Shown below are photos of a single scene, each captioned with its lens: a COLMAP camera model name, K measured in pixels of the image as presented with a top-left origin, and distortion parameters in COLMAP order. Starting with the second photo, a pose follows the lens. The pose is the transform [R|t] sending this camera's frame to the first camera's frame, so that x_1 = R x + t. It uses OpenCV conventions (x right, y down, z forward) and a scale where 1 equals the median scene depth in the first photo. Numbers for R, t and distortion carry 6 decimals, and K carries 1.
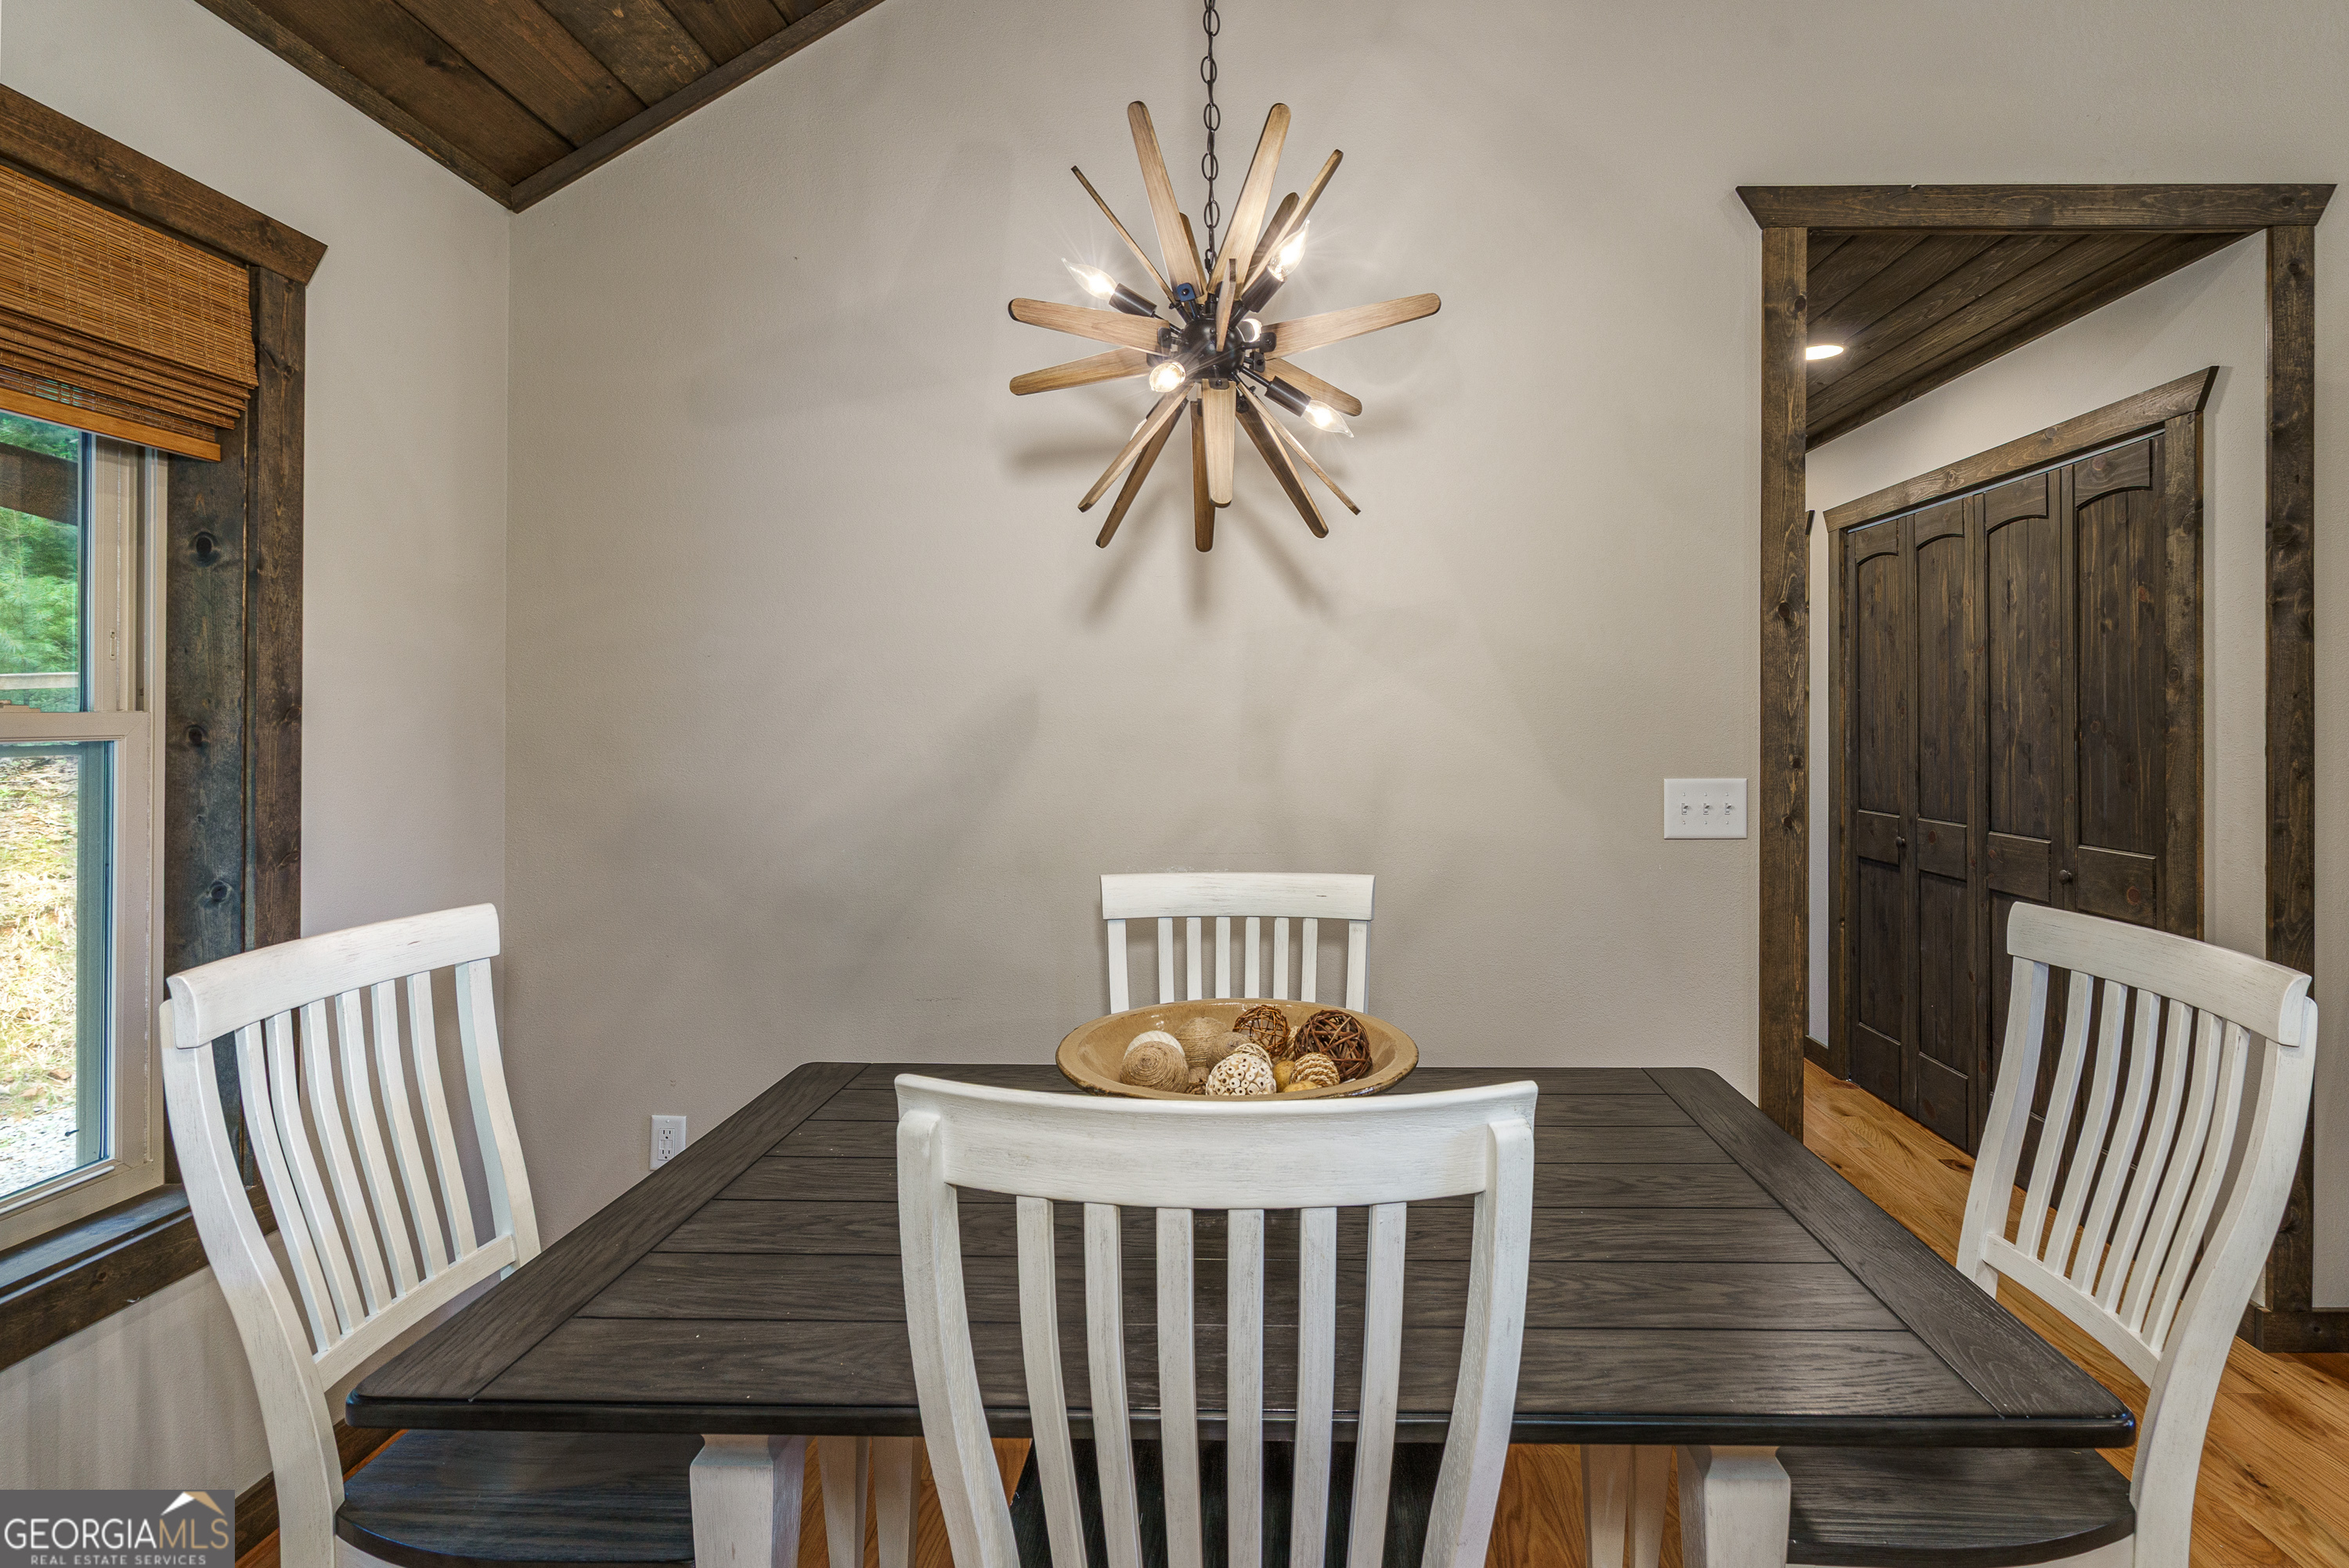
lens RADIAL K [[1138.3, 0, 1256.9], [0, 1138.3, 716.4], [0, 0, 1]] dist [-0.002020, -0.000484]
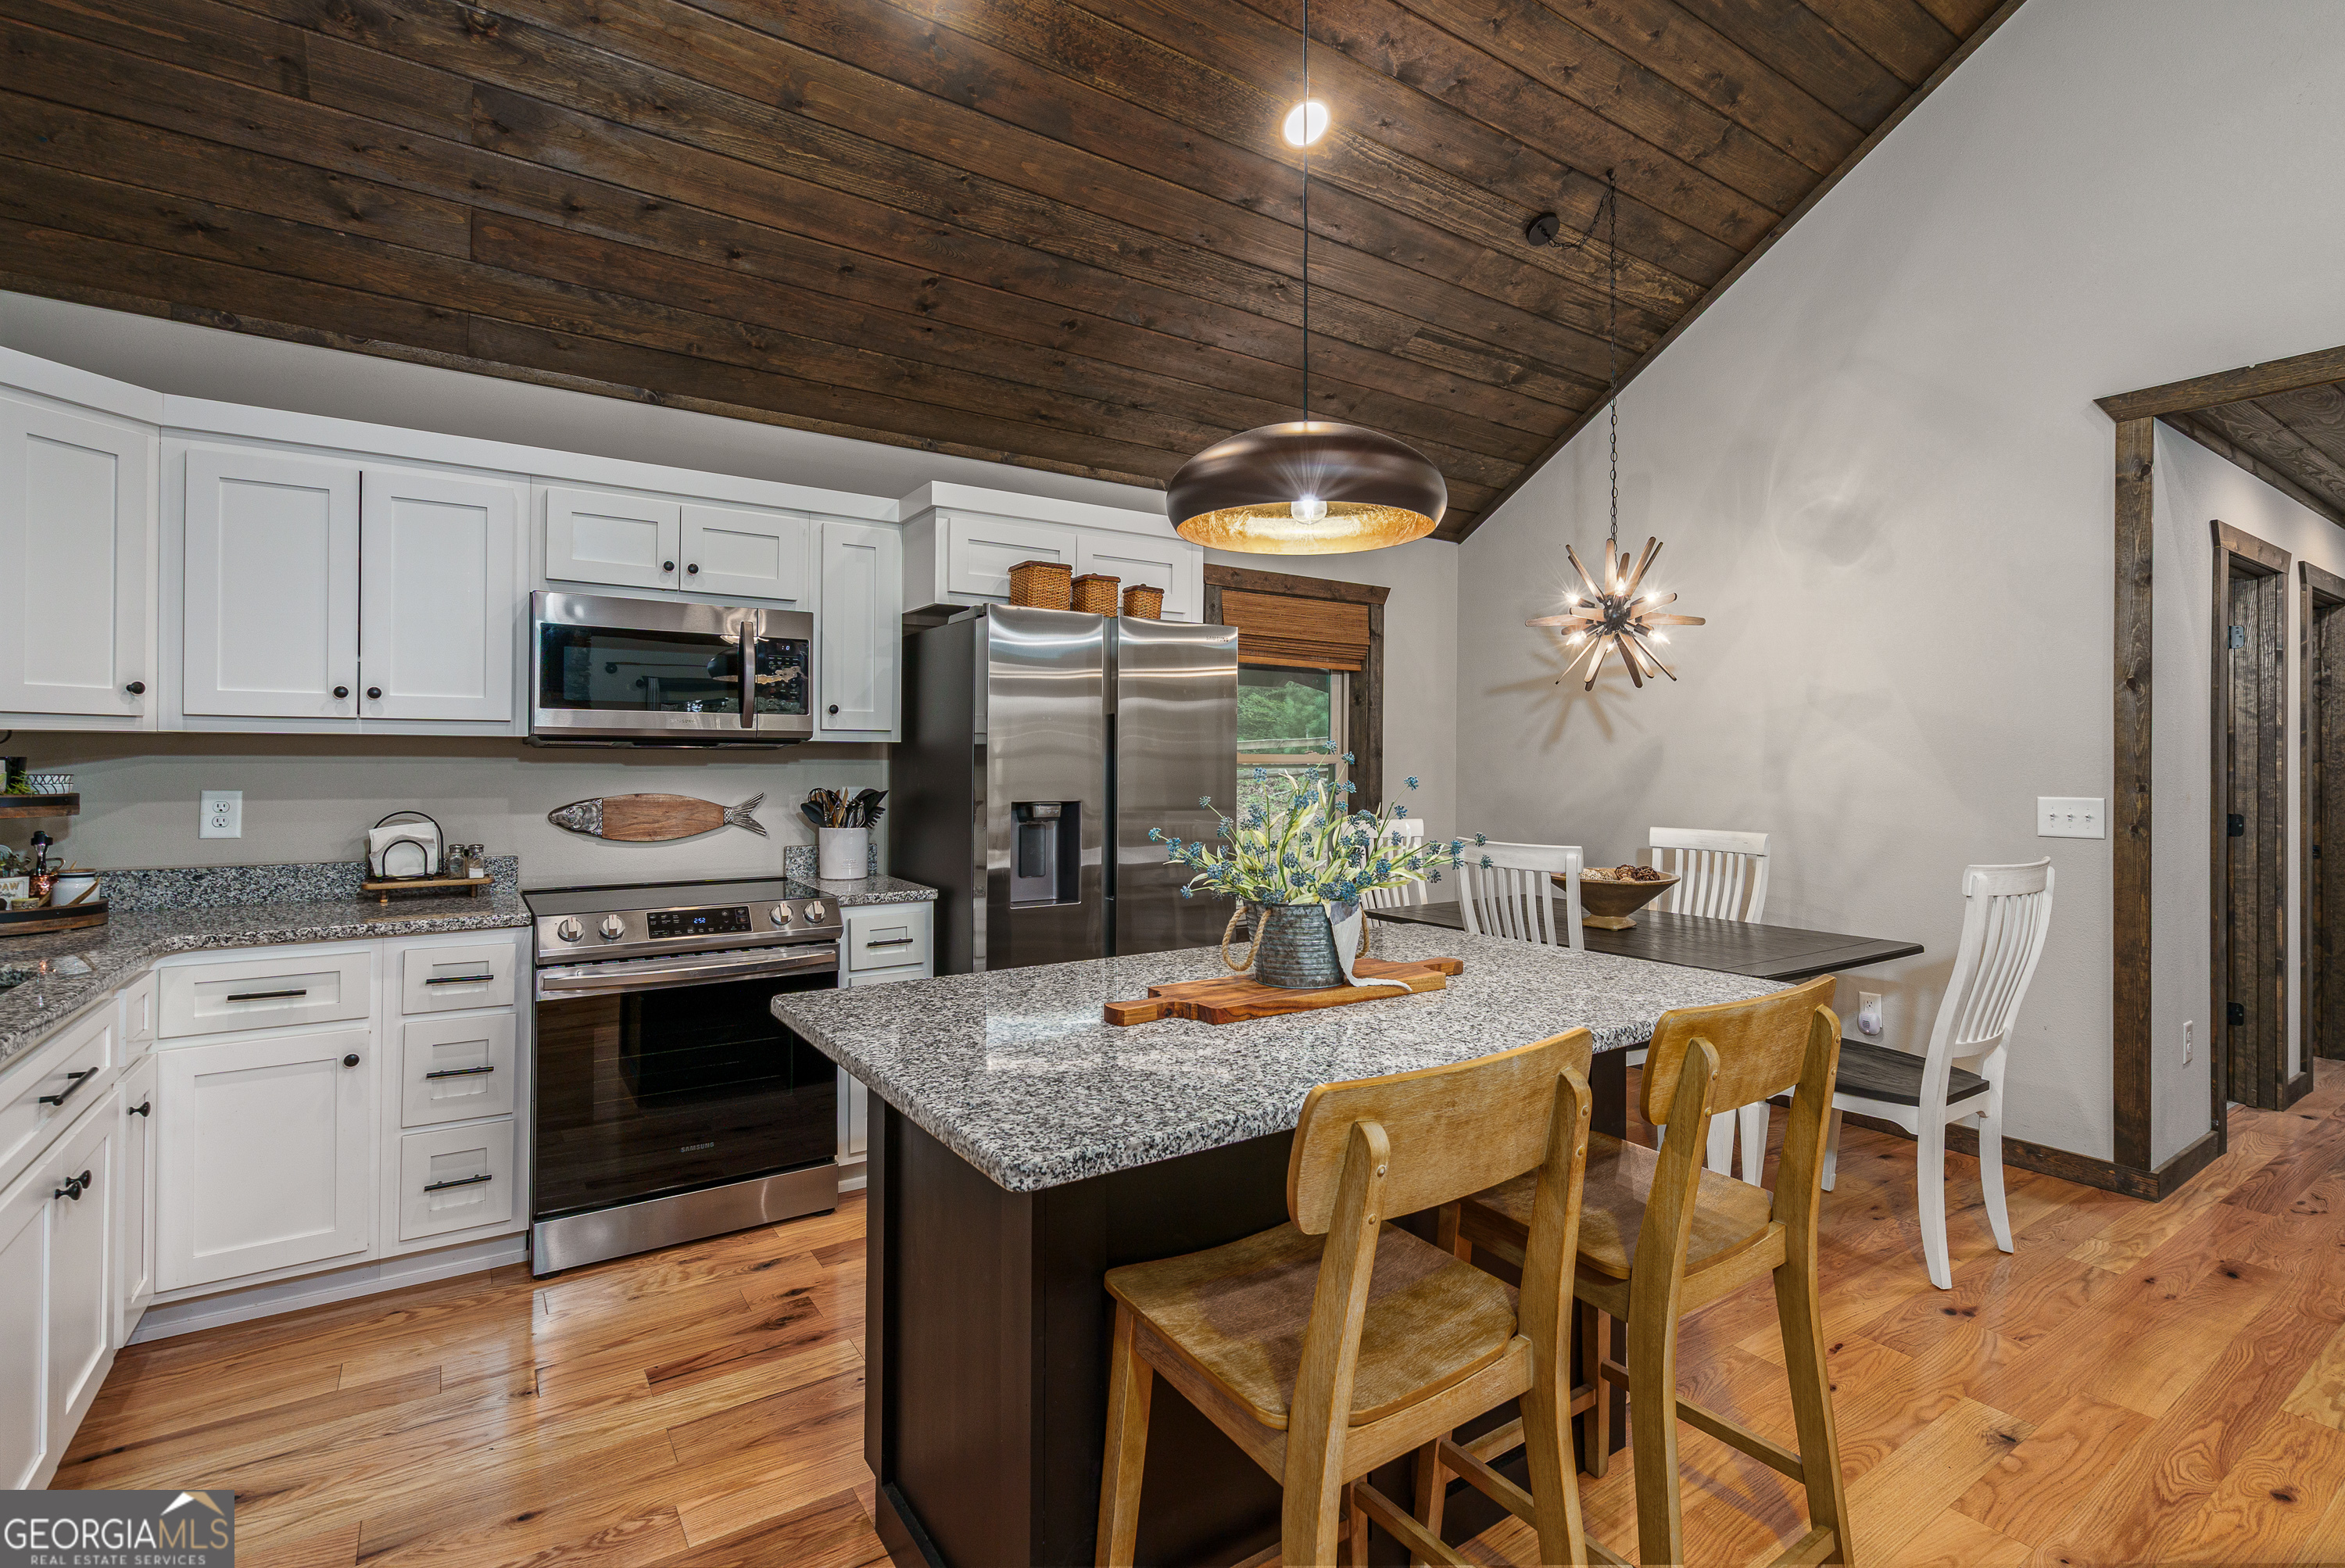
lens RADIAL K [[1087.3, 0, 1185.0], [0, 1087.3, 760.8], [0, 0, 1]] dist [-0.001662, -0.000038]
pose [[0.569768, 0.004492, -0.821794, 0.915039], [-0.005910, 0.999982, 0.001368, 0.011345], [0.821785, 0.004078, 0.569784, -0.786671]]
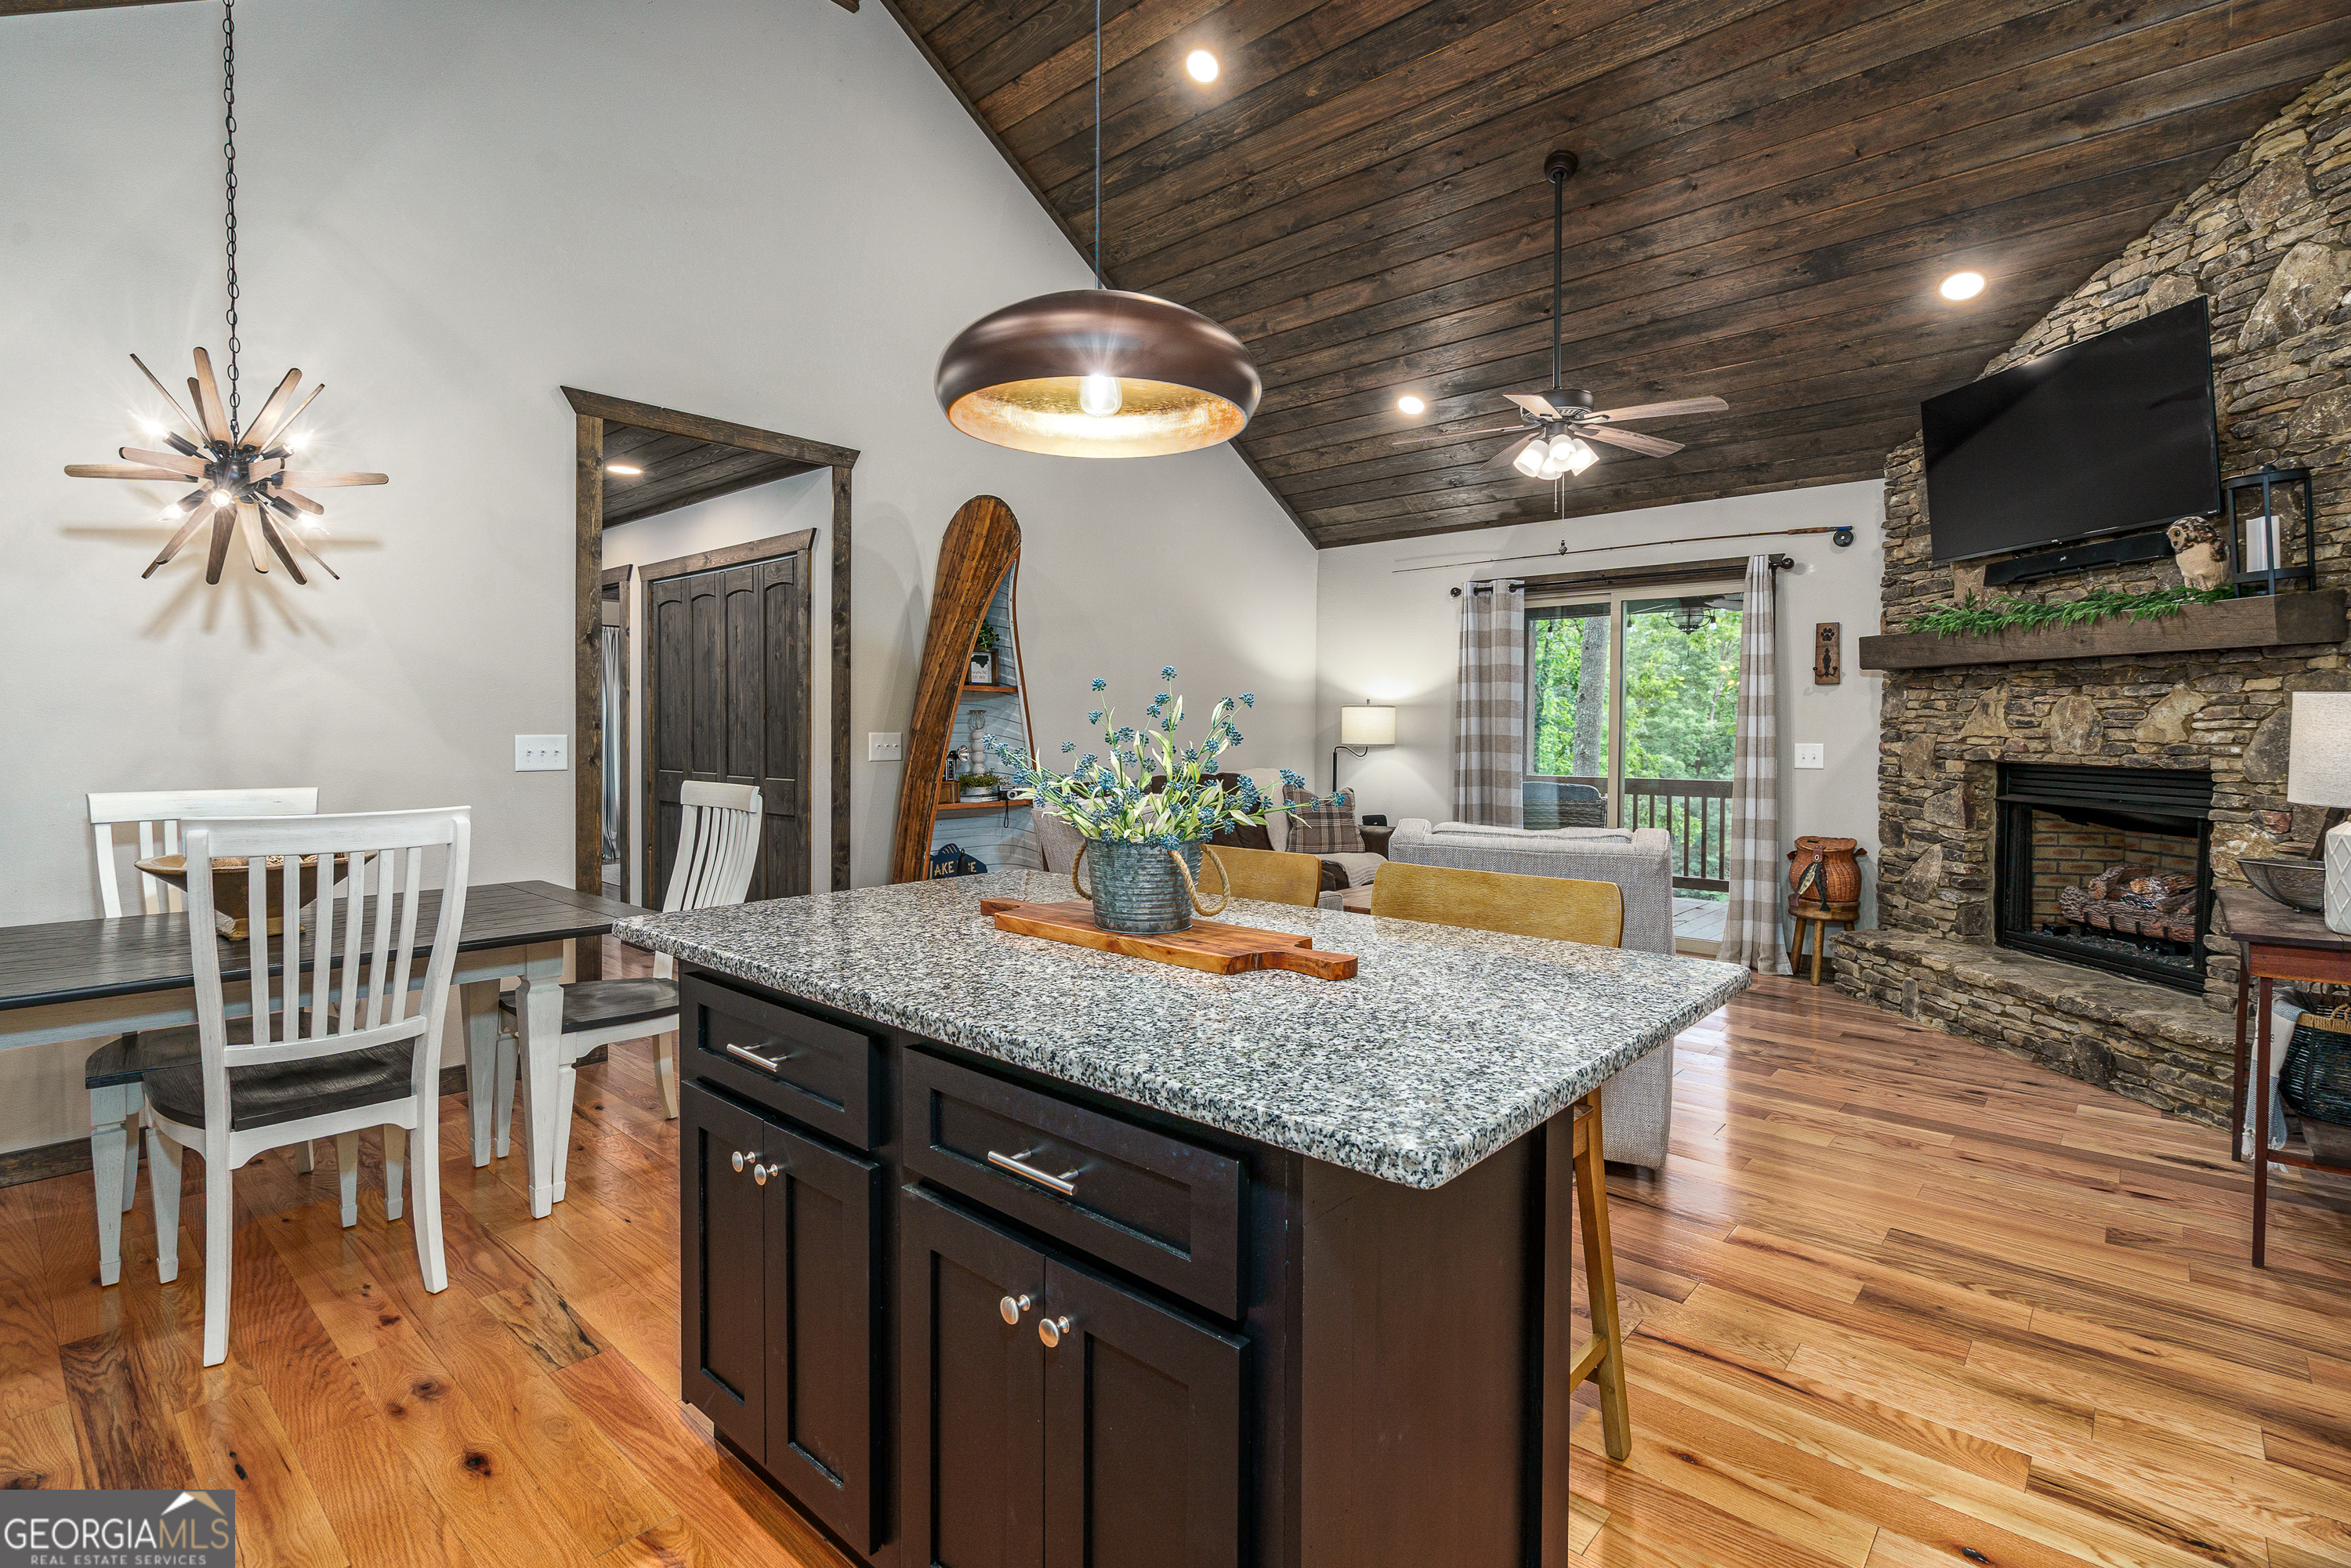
lens RADIAL K [[1121.0, 0, 1127.2], [0, 1121.0, 752.5], [0, 0, 1]] dist [-0.000944, 0.001018]
pose [[0.674701, -0.010751, 0.738013, -0.246395], [-0.007100, 0.999753, 0.021055, 0.039680], [-0.738057, -0.019446, 0.674458, -0.761081]]
